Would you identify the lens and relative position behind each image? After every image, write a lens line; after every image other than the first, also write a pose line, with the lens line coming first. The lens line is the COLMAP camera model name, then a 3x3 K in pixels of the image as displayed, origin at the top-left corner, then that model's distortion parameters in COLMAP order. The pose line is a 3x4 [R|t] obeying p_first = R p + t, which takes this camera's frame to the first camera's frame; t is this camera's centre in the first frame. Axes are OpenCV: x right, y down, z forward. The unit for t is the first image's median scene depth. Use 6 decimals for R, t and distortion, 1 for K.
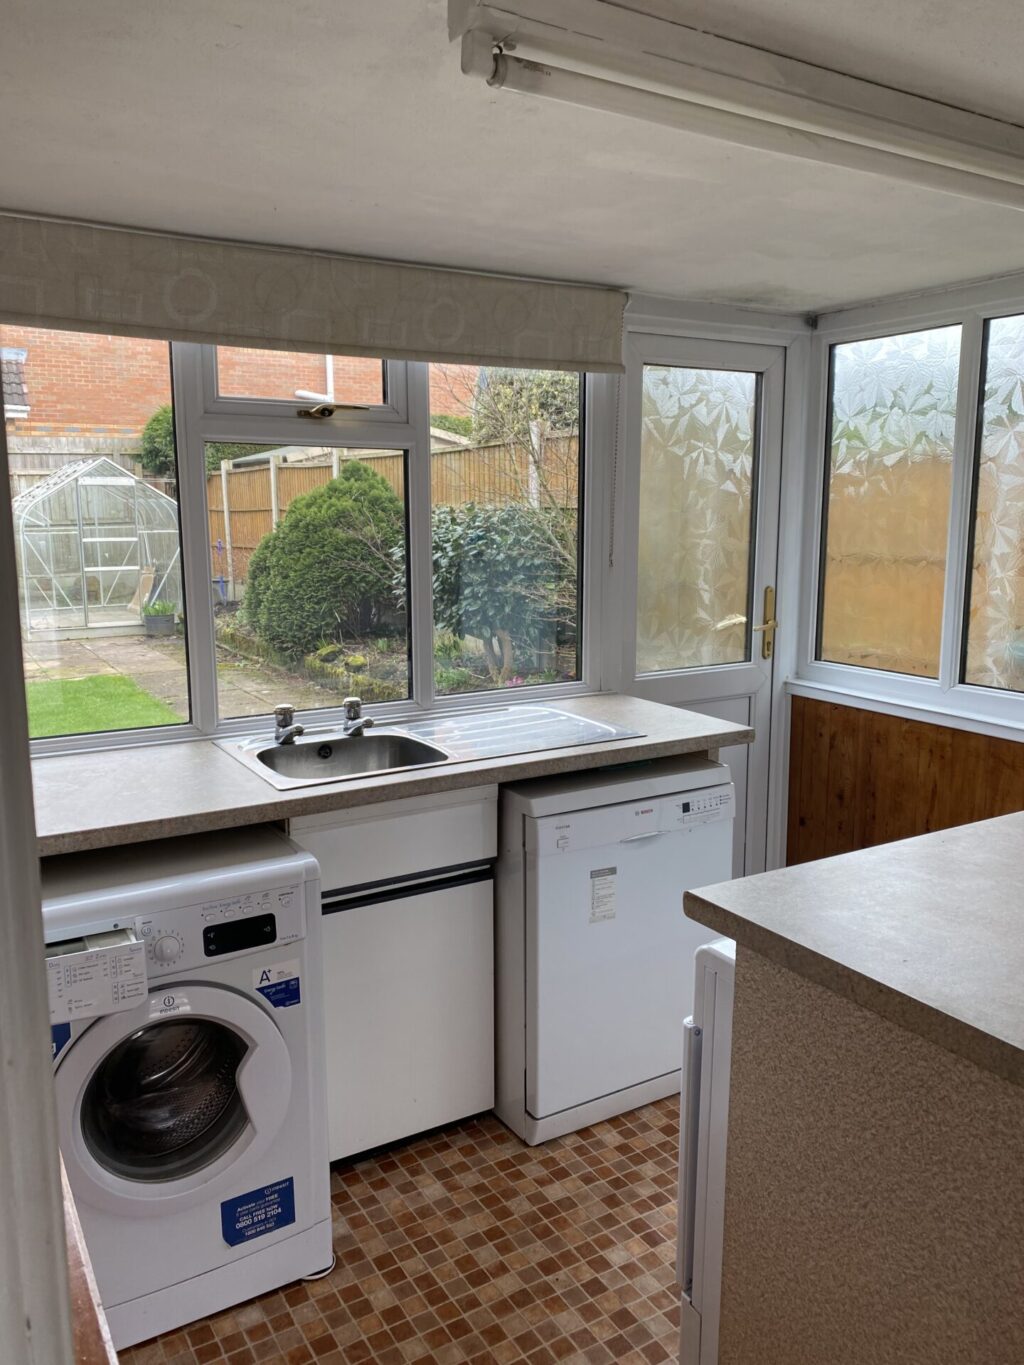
lens RADIAL K [[1048.9, 0, 511.3], [0, 1048.9, 663.0], [0, 0, 1]] dist [0.012934, -0.002758]
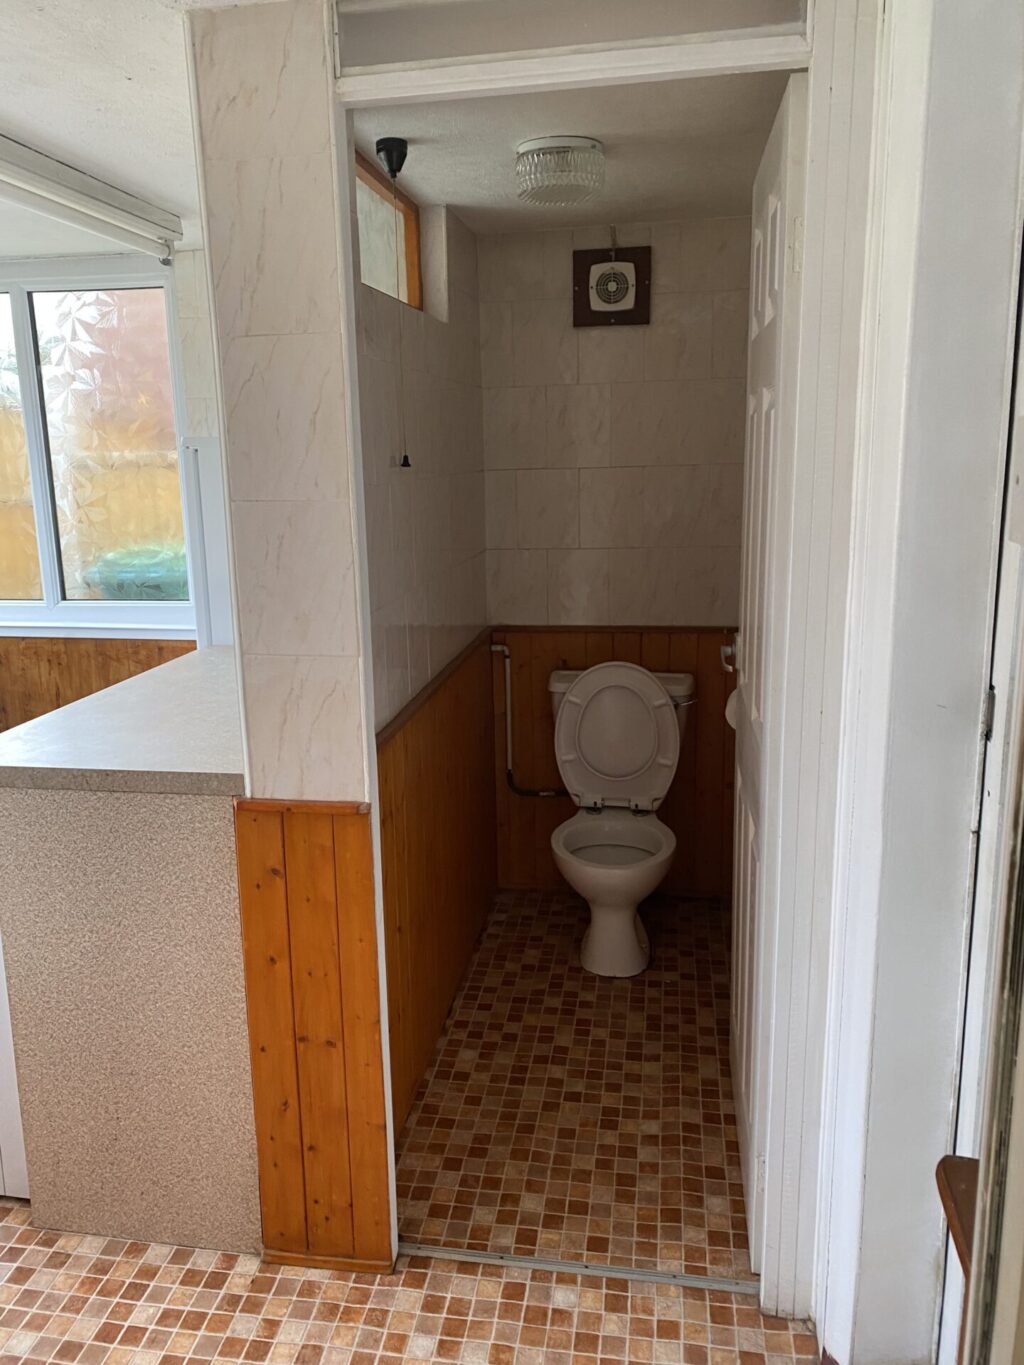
lens RADIAL K [[1048.9, 0, 511.3], [0, 1048.9, 663.0], [0, 0, 1]] dist [0.012934, -0.002758]
pose [[0.645201, -0.173573, 0.744035, -0.149756], [0.137896, 0.984314, 0.110048, 0.029149], [-0.751465, 0.031596, 0.659016, -0.173566]]
